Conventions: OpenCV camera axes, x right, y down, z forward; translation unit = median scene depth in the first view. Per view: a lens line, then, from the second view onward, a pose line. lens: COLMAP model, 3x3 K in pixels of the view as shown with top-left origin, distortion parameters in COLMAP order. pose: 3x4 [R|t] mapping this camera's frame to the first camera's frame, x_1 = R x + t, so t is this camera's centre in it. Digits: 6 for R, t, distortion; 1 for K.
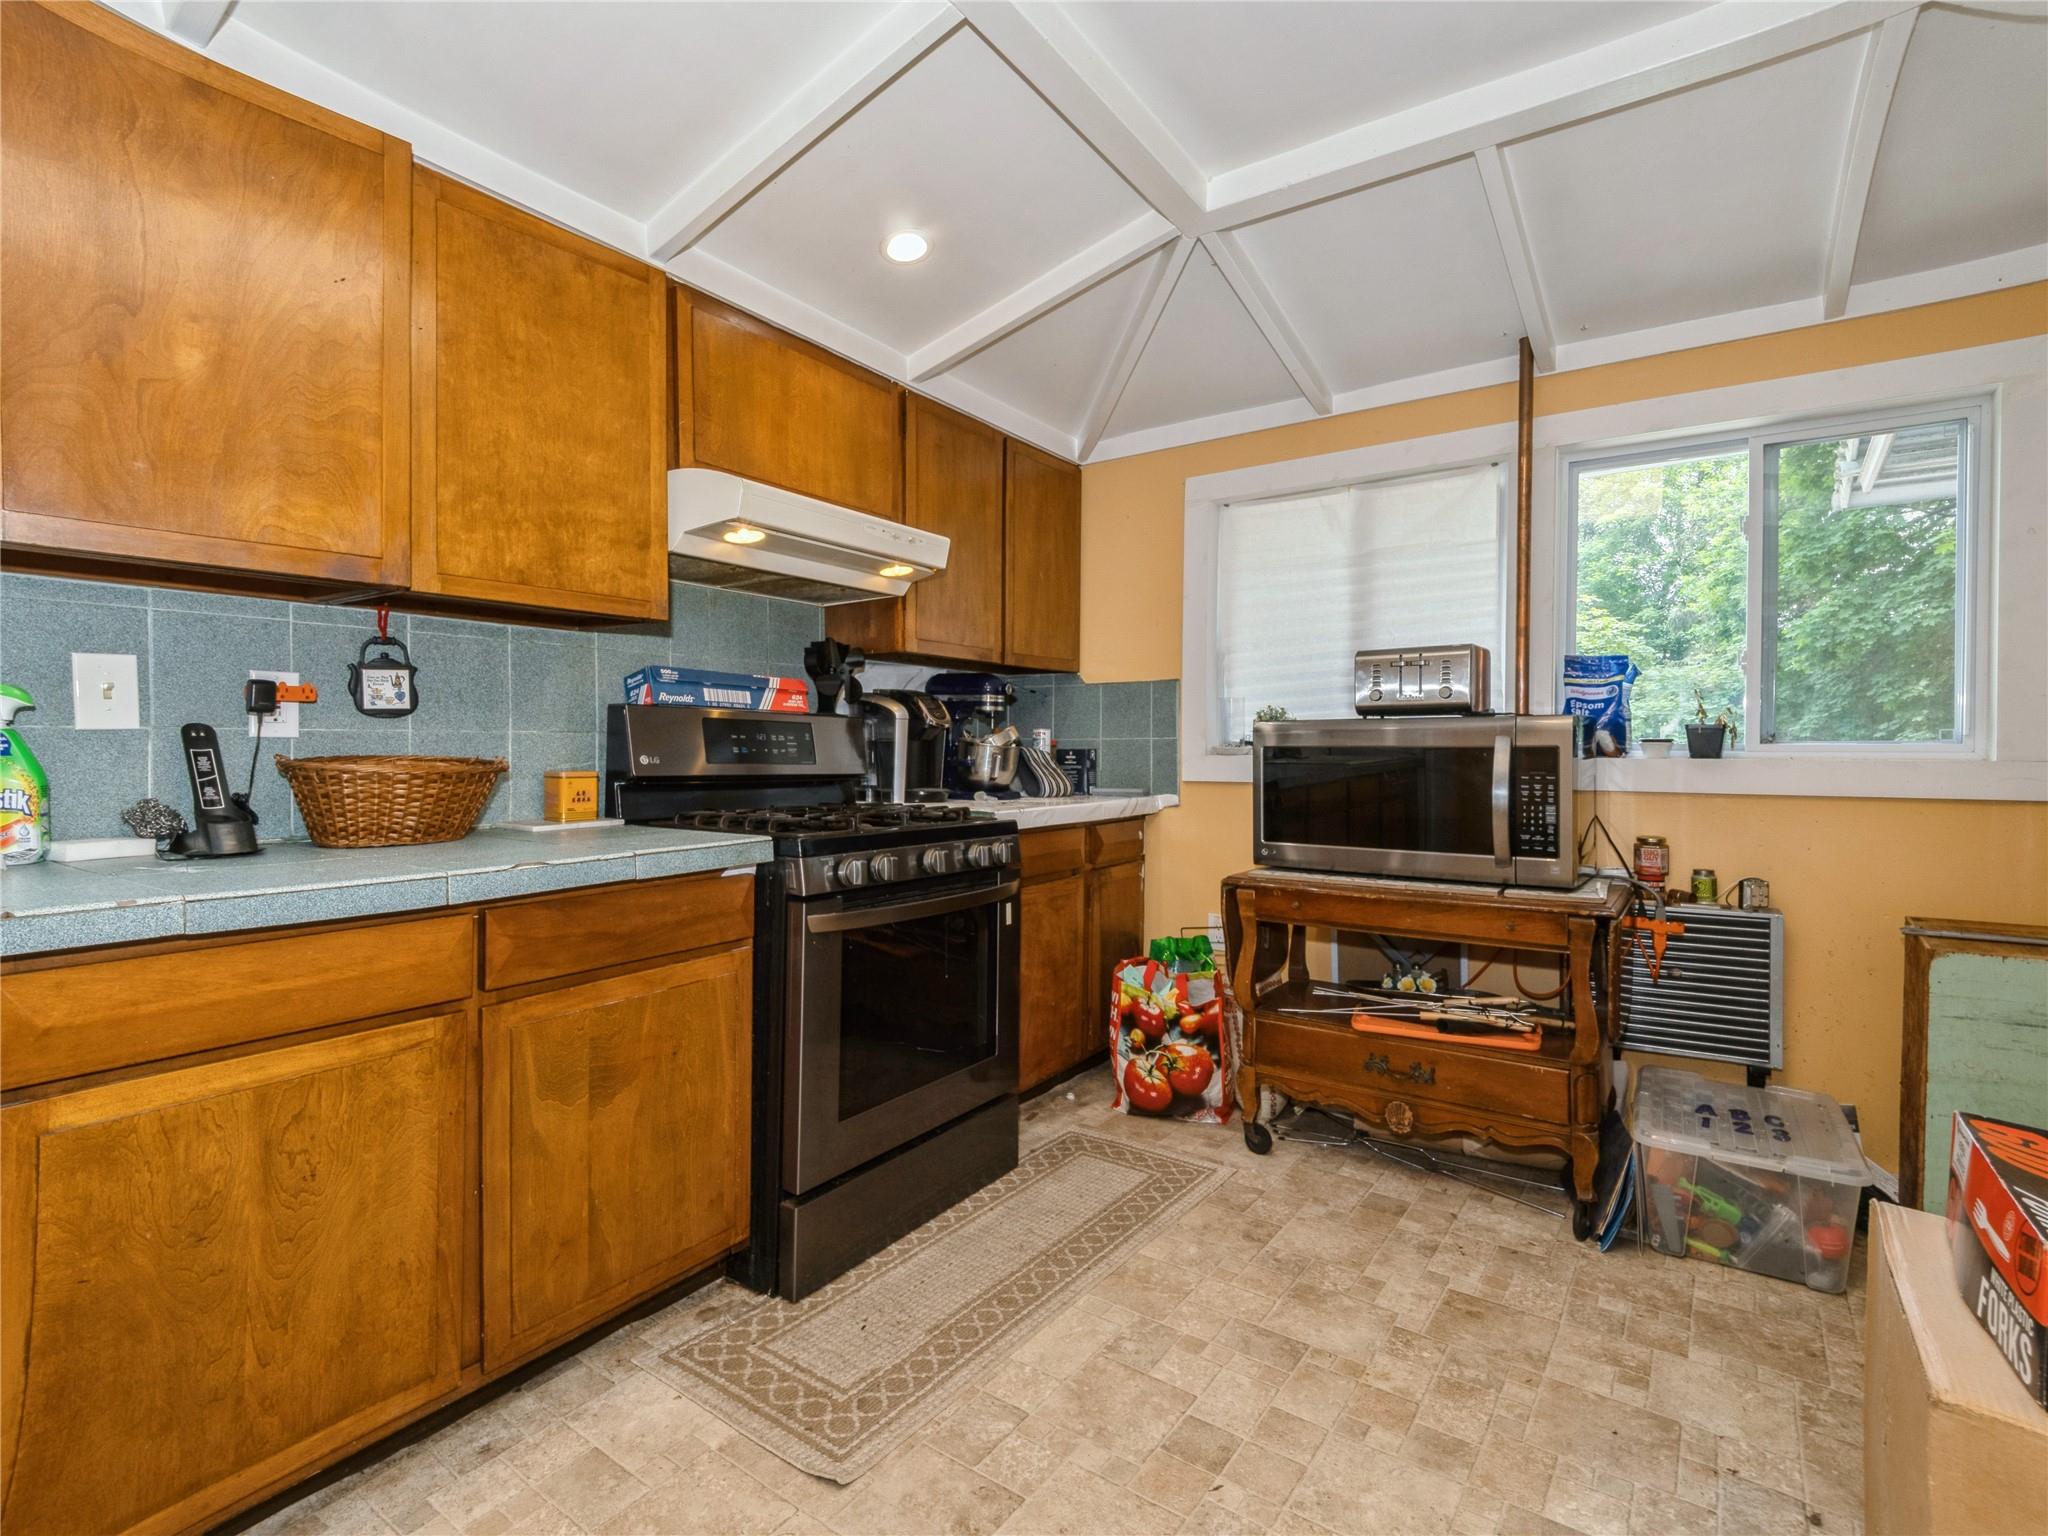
lens RADIAL K [[961.4, 0, 1027.6], [0, 961.4, 772.1], [0, 0, 1]] dist [0.000557, -0.000195]
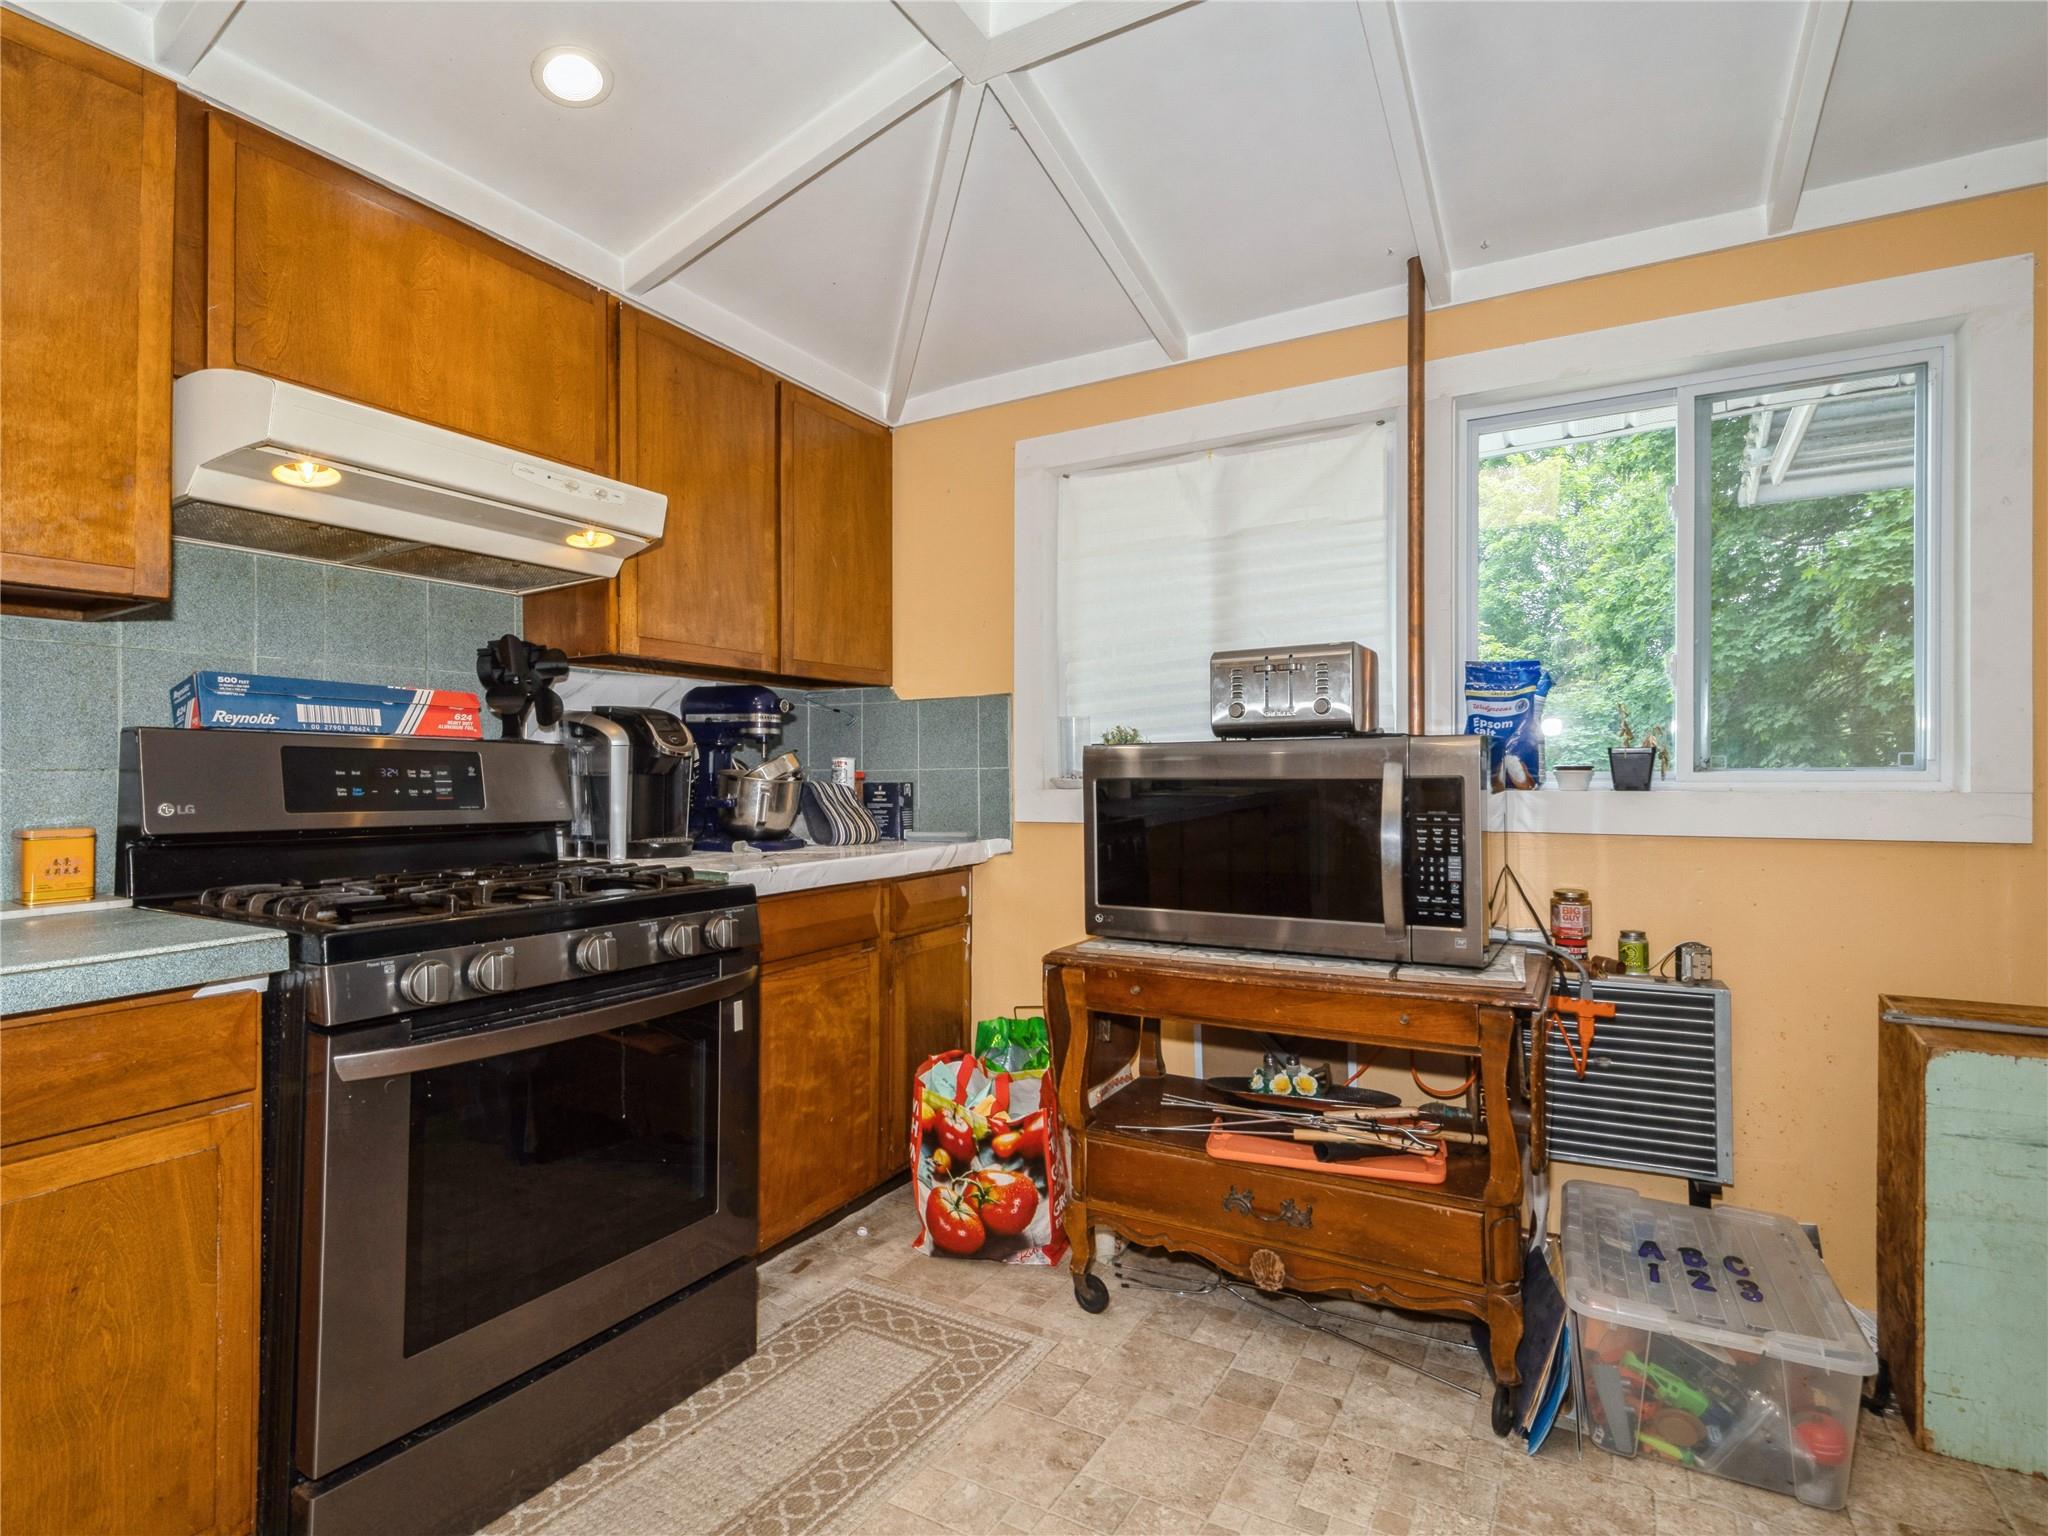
lens RADIAL K [[1034.4, 0, 1020.3], [0, 1034.4, 797.5], [0, 0, 1]] dist [0.000059, -0.000010]
pose [[0.993715, -0.011663, 0.111333, 0.099952], [0.011682, 0.999932, 0.000479, -0.014100], [-0.111331, 0.000824, 0.993783, 0.200058]]
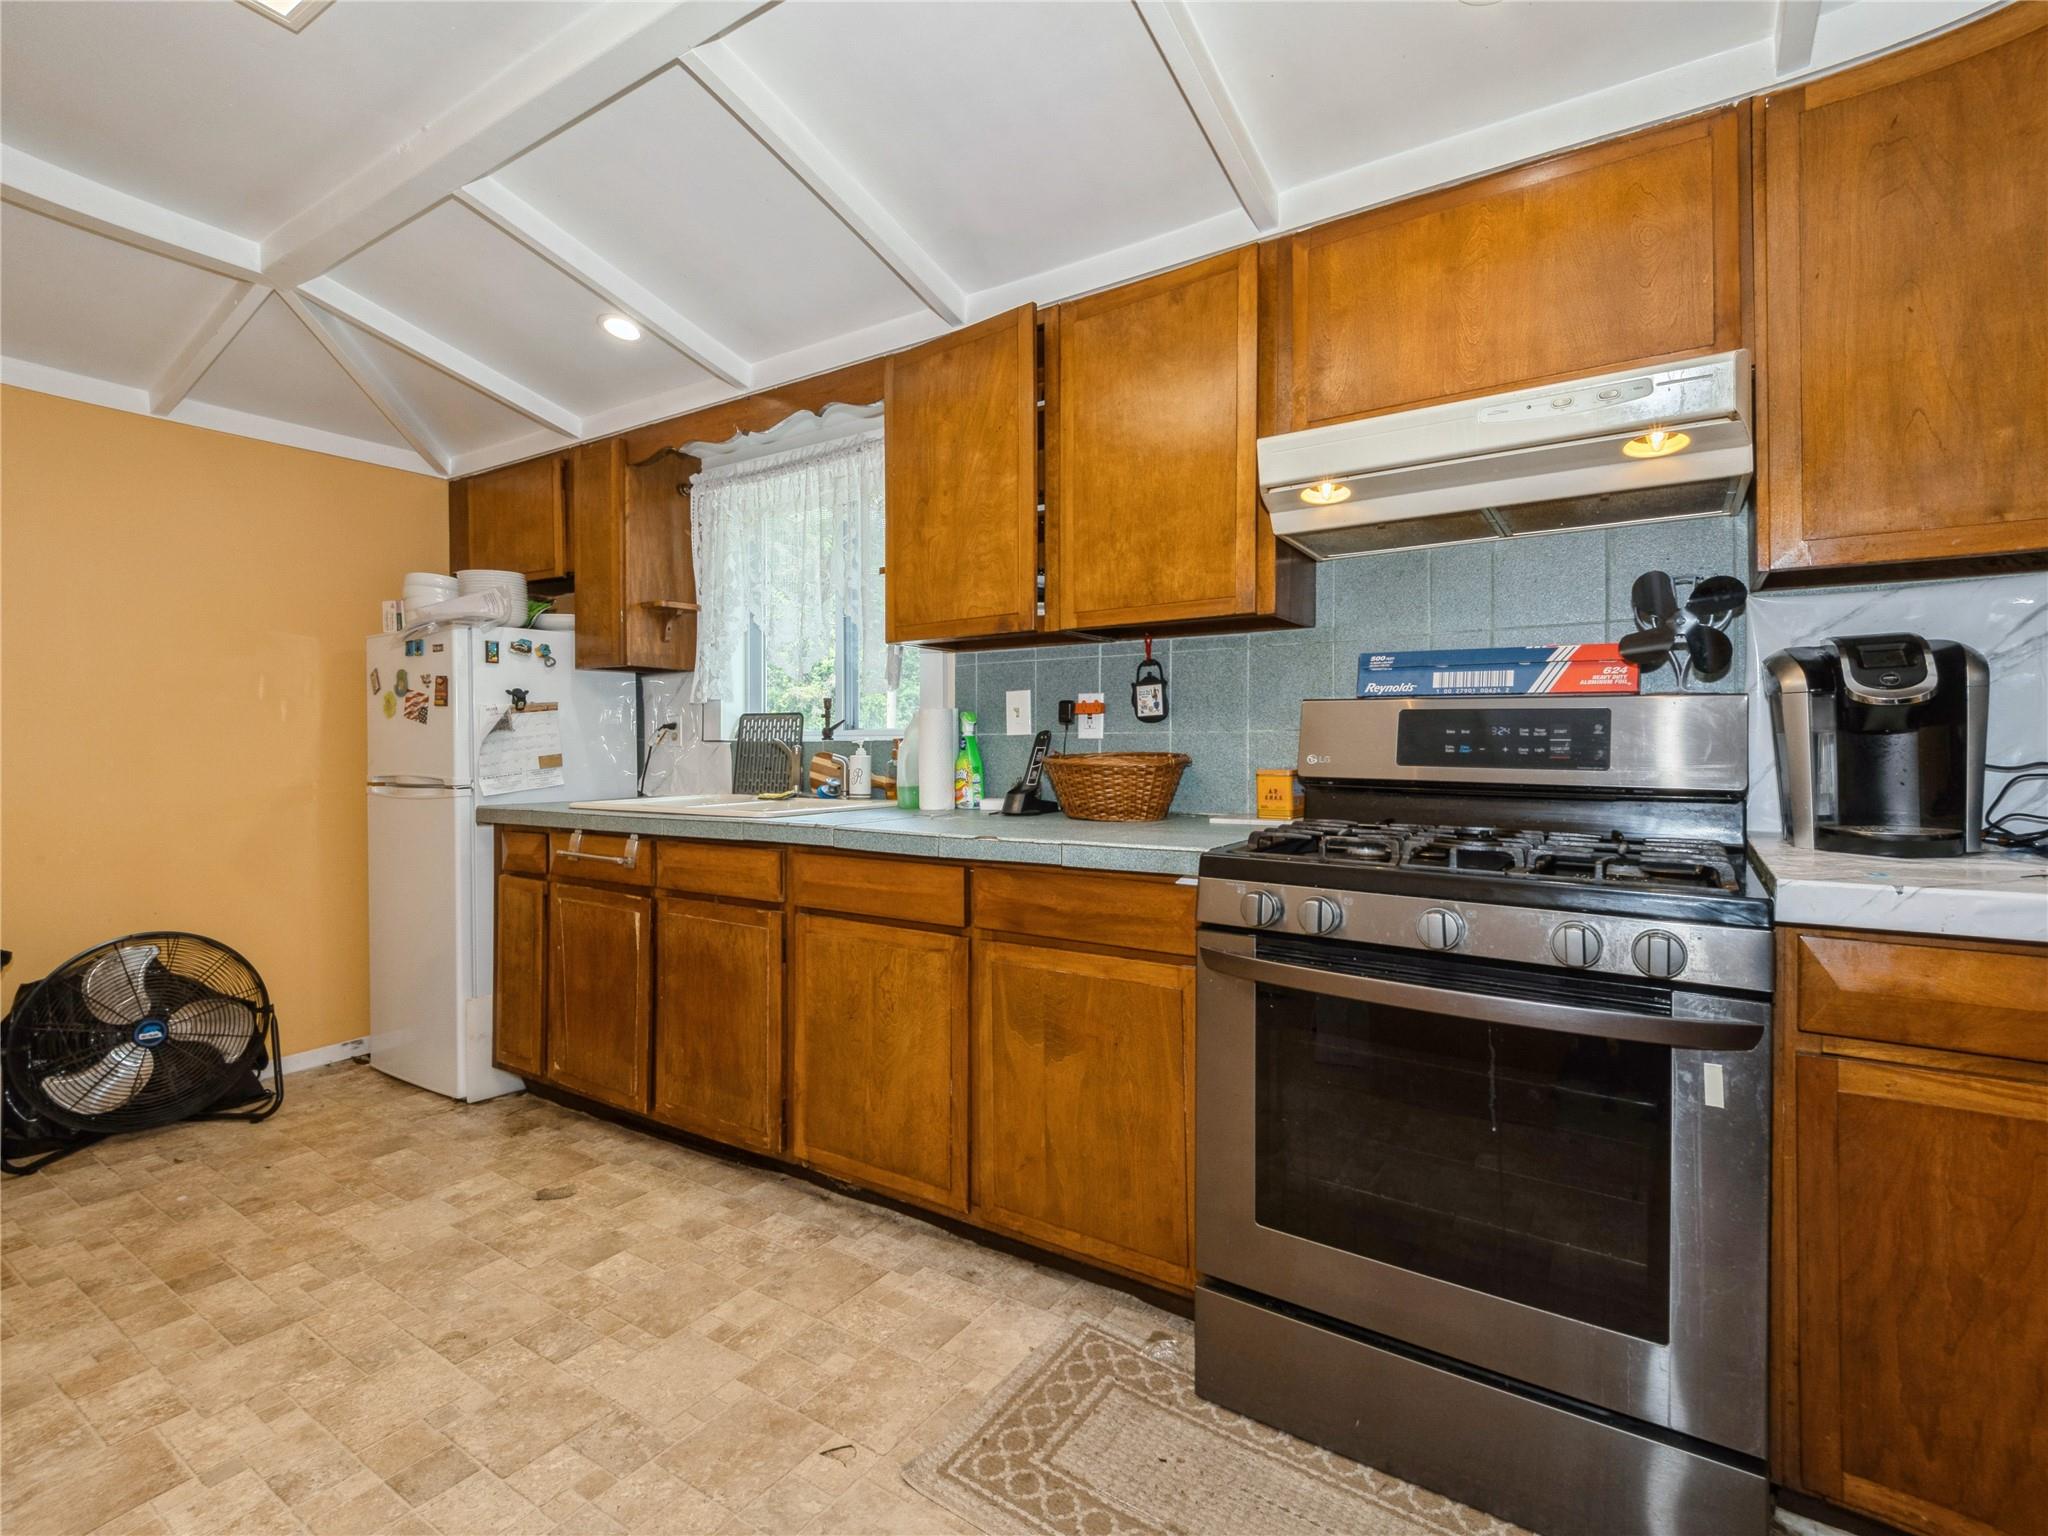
lens RADIAL K [[950.8, 0, 1024.0], [0, 950.8, 768.0], [0, 0, 1]] dist [0.075786, -0.036850]
pose [[0.035064, 0.029097, -0.998961, 0.474808], [-0.019806, 0.999400, 0.028415, -0.023164], [0.999189, 0.018789, 0.035619, 0.630082]]
